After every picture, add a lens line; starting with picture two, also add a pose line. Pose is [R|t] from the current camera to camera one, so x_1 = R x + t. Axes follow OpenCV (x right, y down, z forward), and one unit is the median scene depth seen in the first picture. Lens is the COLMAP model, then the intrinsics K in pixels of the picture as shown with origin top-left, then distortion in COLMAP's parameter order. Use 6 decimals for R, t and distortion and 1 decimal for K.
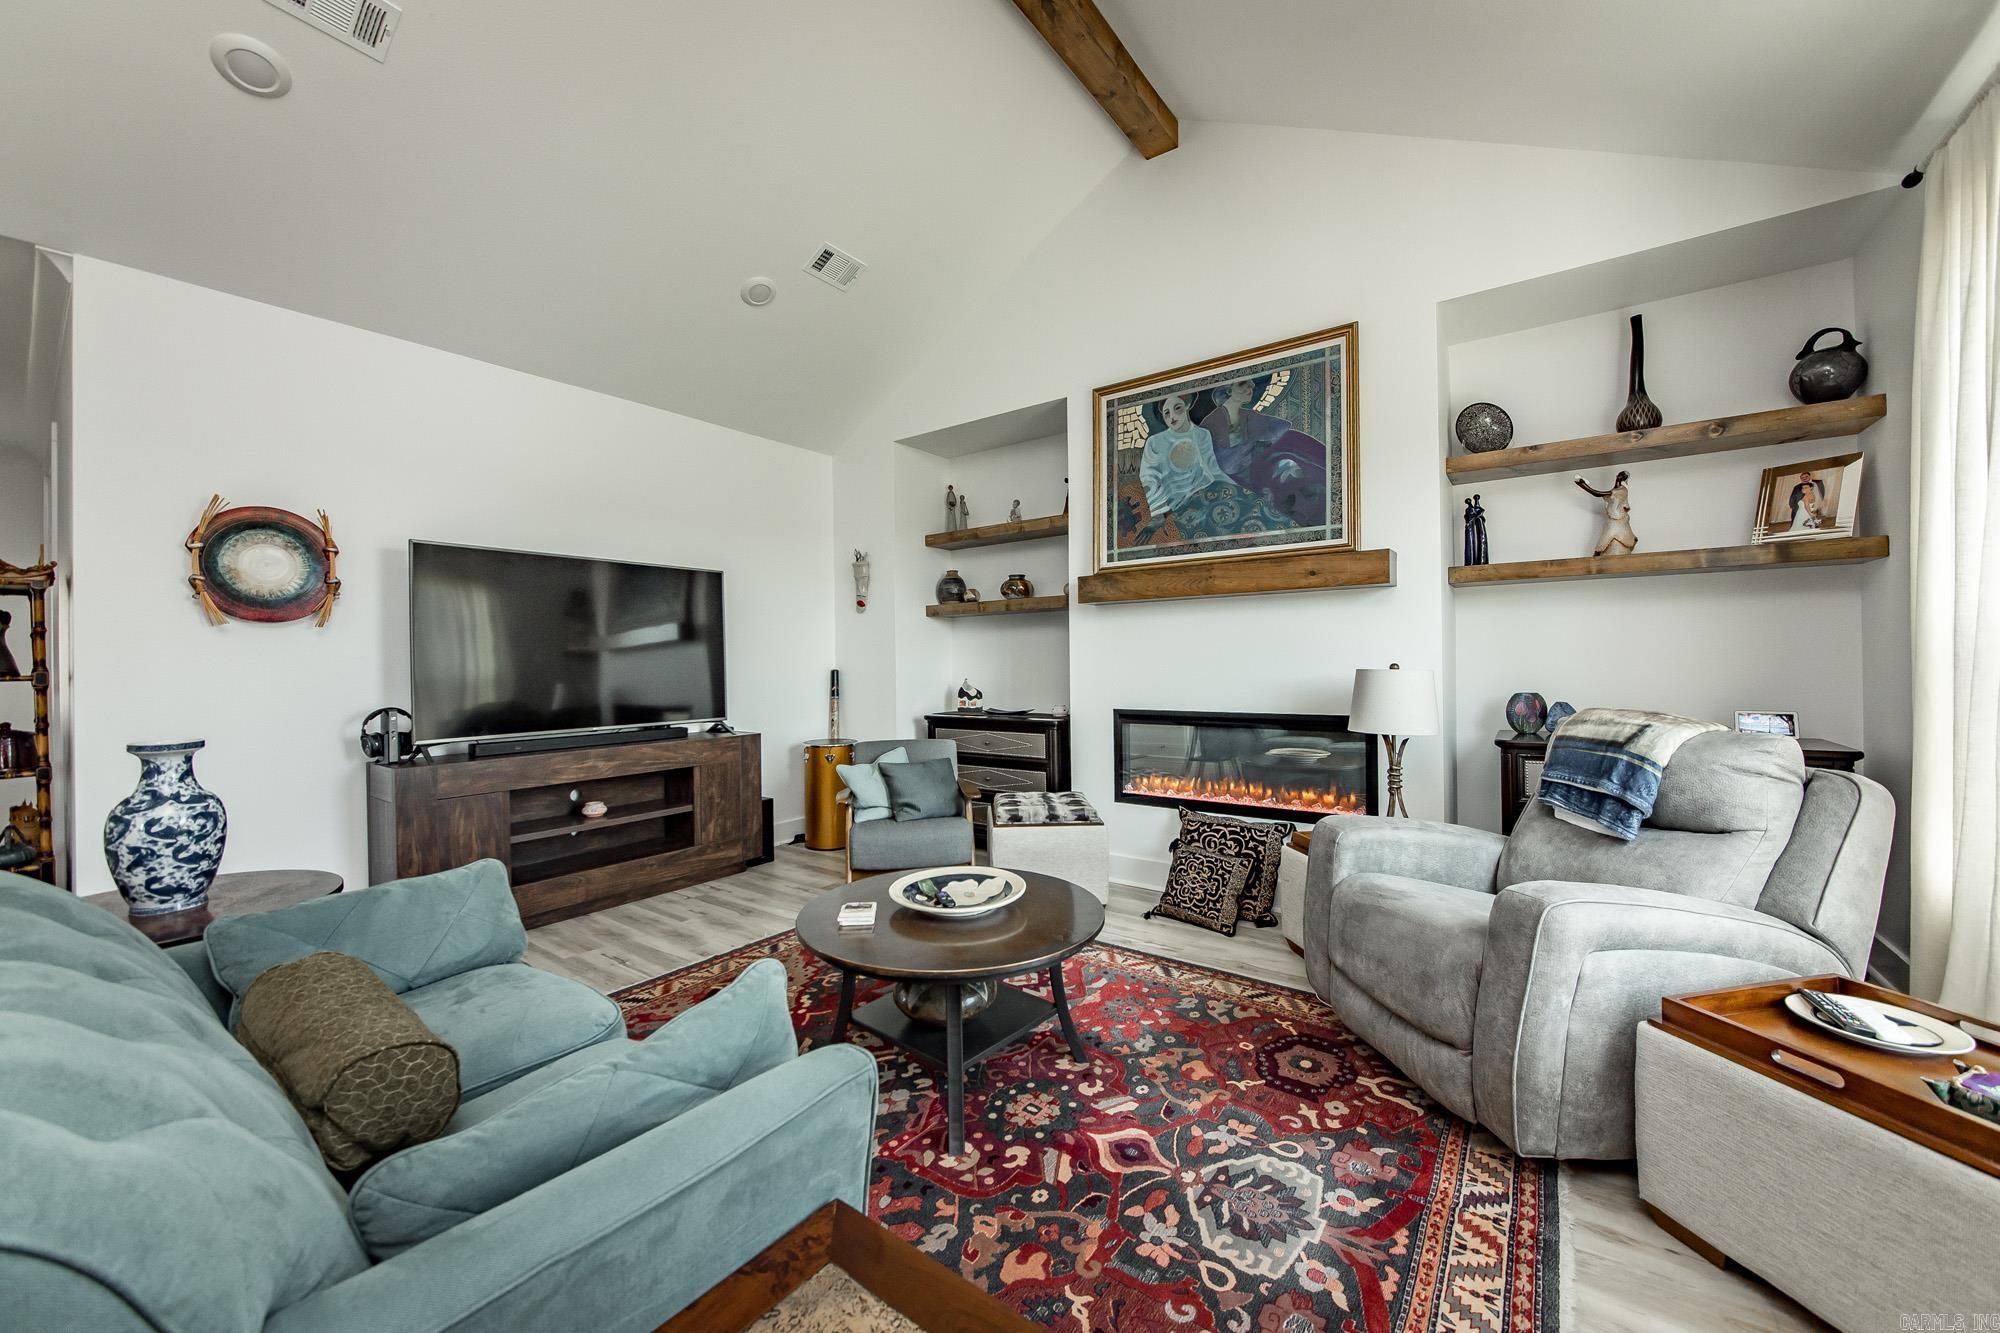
lens RADIAL K [[746.1, 0, 996.9], [0, 746.1, 670.4], [0, 0, 1]] dist [-0.014556, -0.000196]
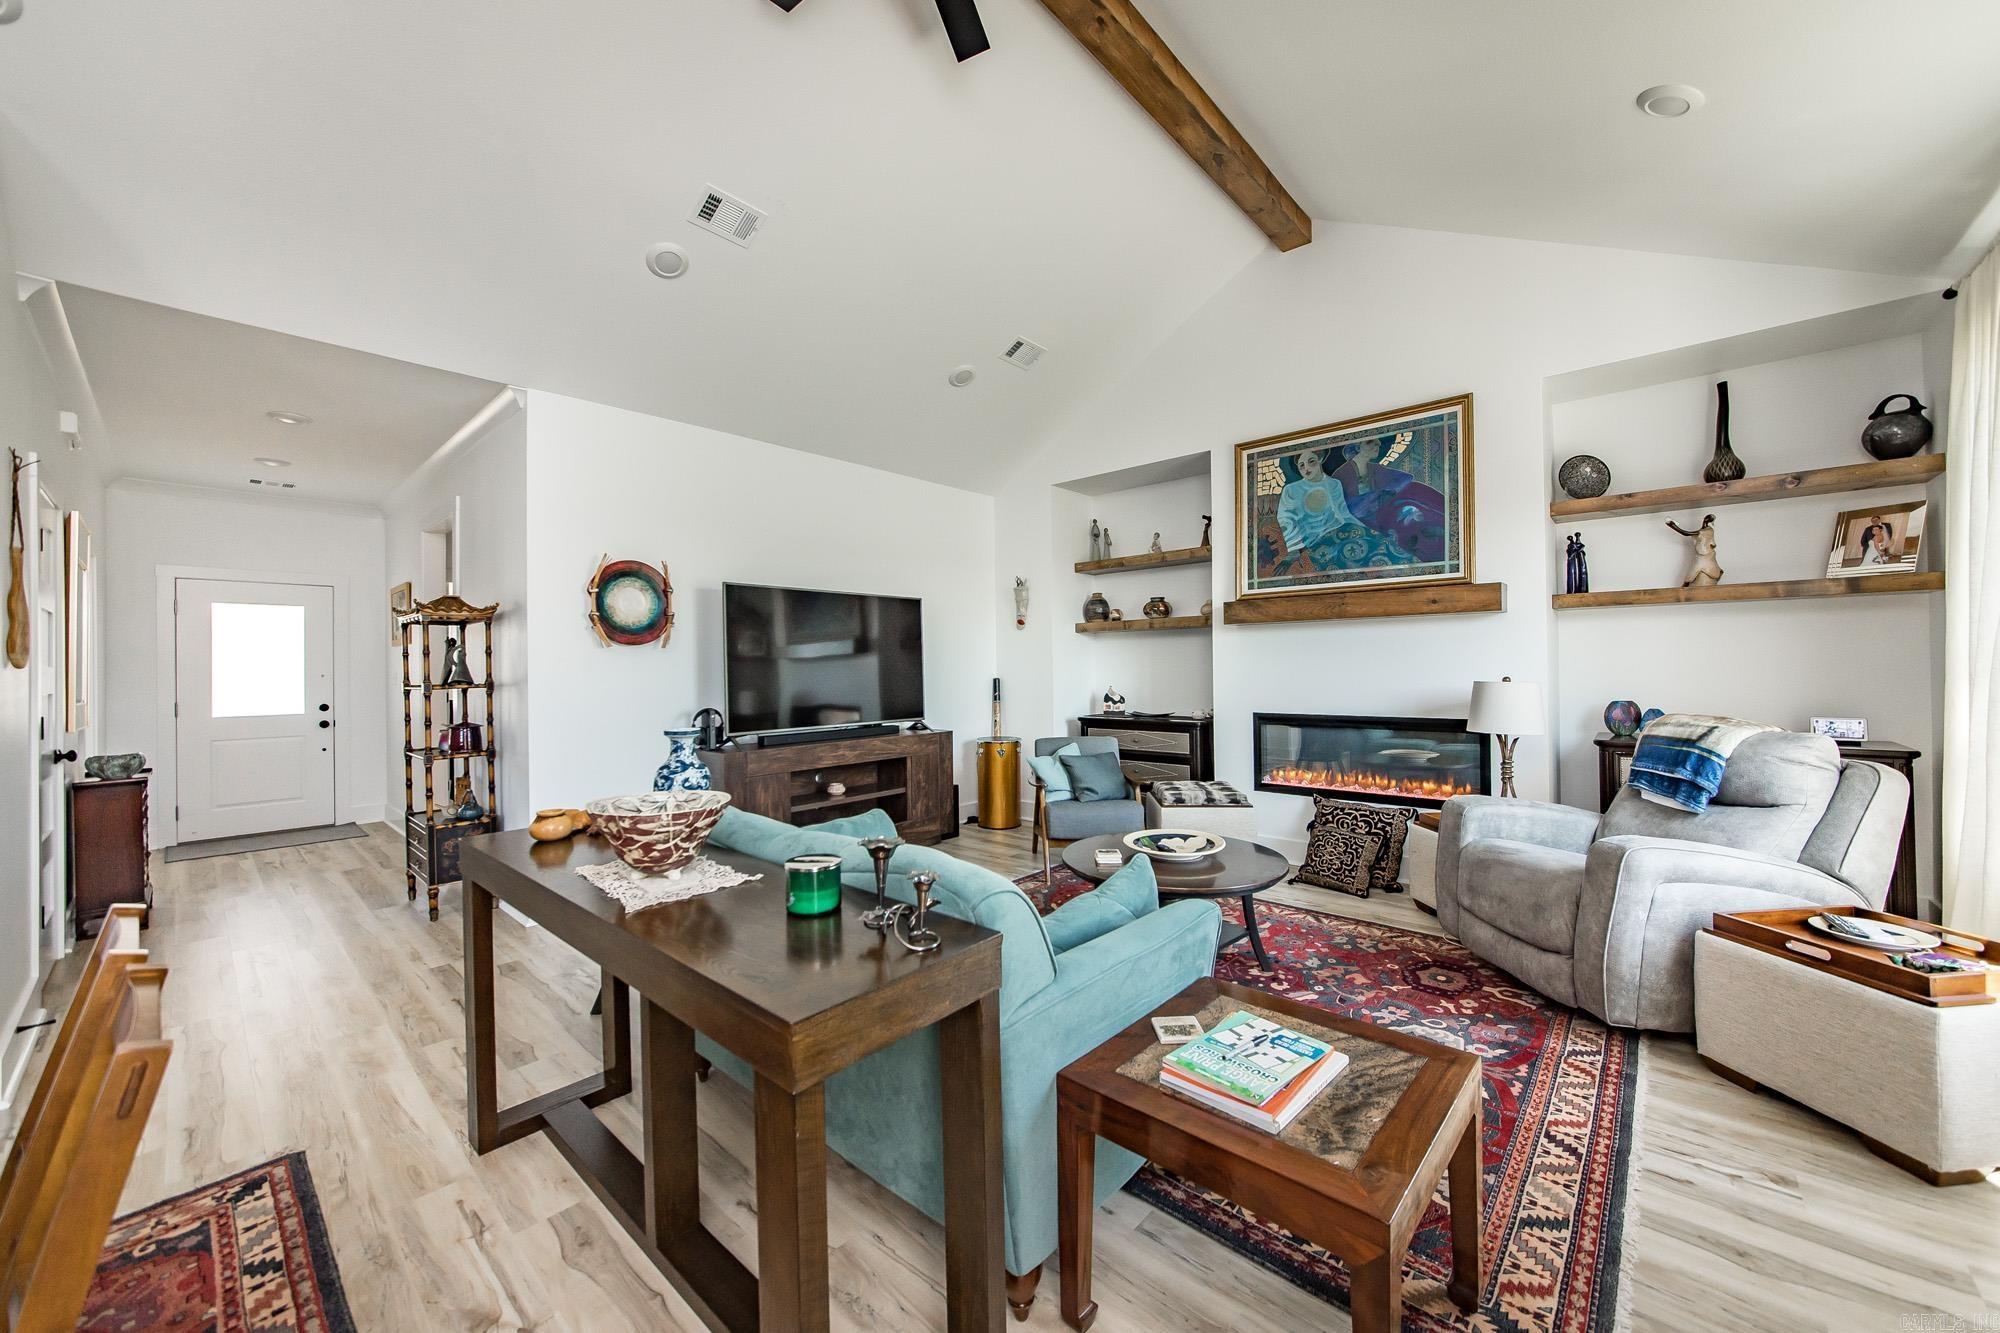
lens RADIAL K [[742.2, 0, 996.3], [0, 742.2, 671.0], [0, 0, 1]] dist [-0.012275, 0.000459]
pose [[0.995222, 0.001071, -0.097631, -0.168052], [-0.001472, 0.999991, -0.004035, -0.011598], [0.097625, 0.004160, 0.995215, -0.269014]]
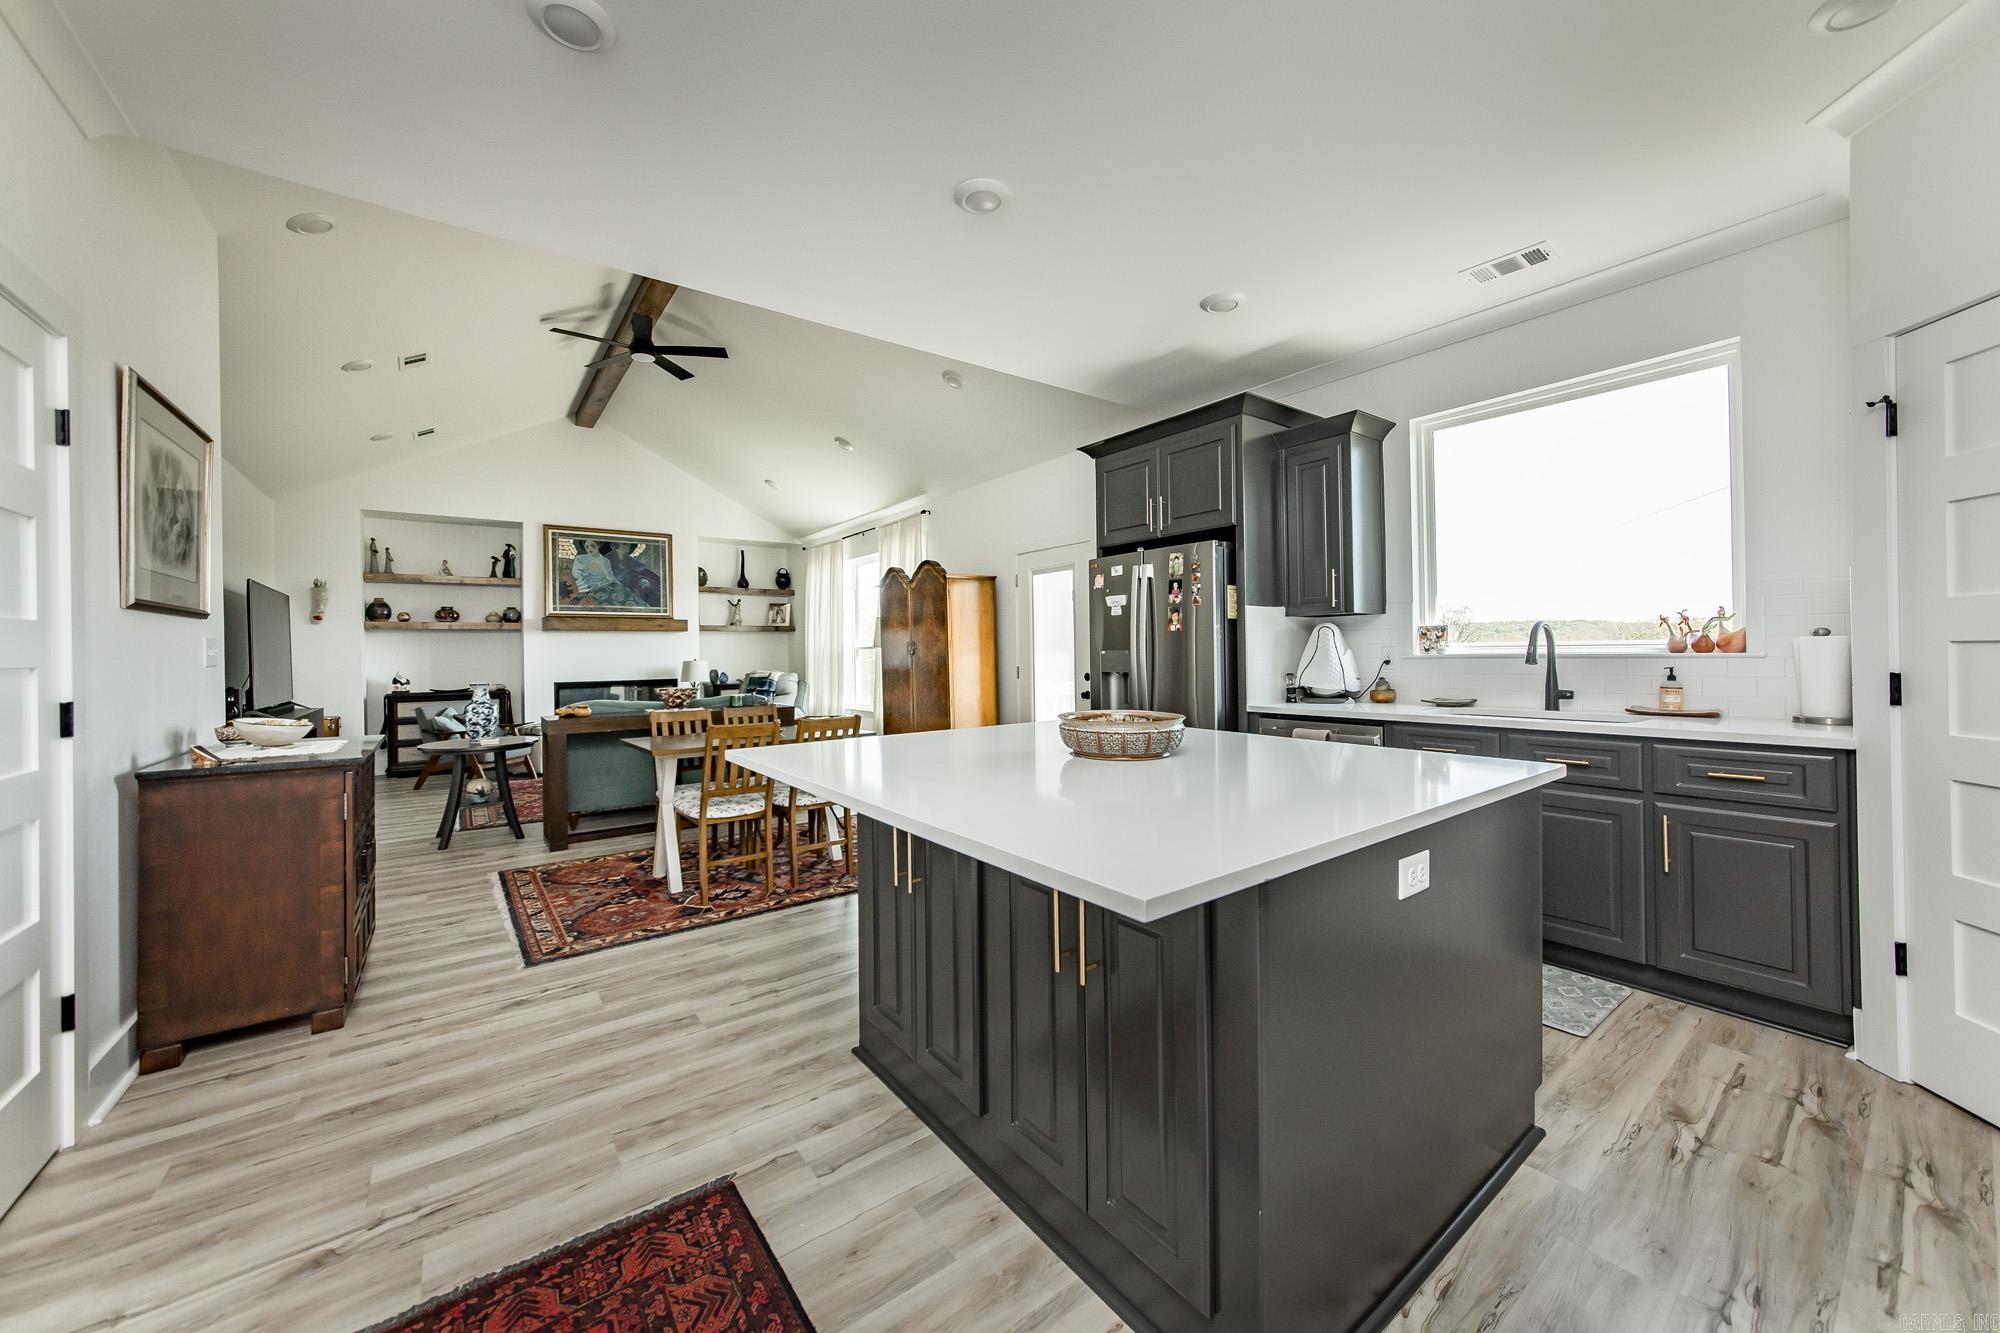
lens RADIAL K [[732.7, 0, 999.4], [0, 732.7, 648.0], [0, 0, 1]] dist [-0.010814, 0.005566]
pose [[0.280658, 0.010282, 0.959753, -1.763753], [0.018263, 0.999704, -0.016051, 0.015089], [-0.959634, 0.022033, 0.280387, -0.911943]]
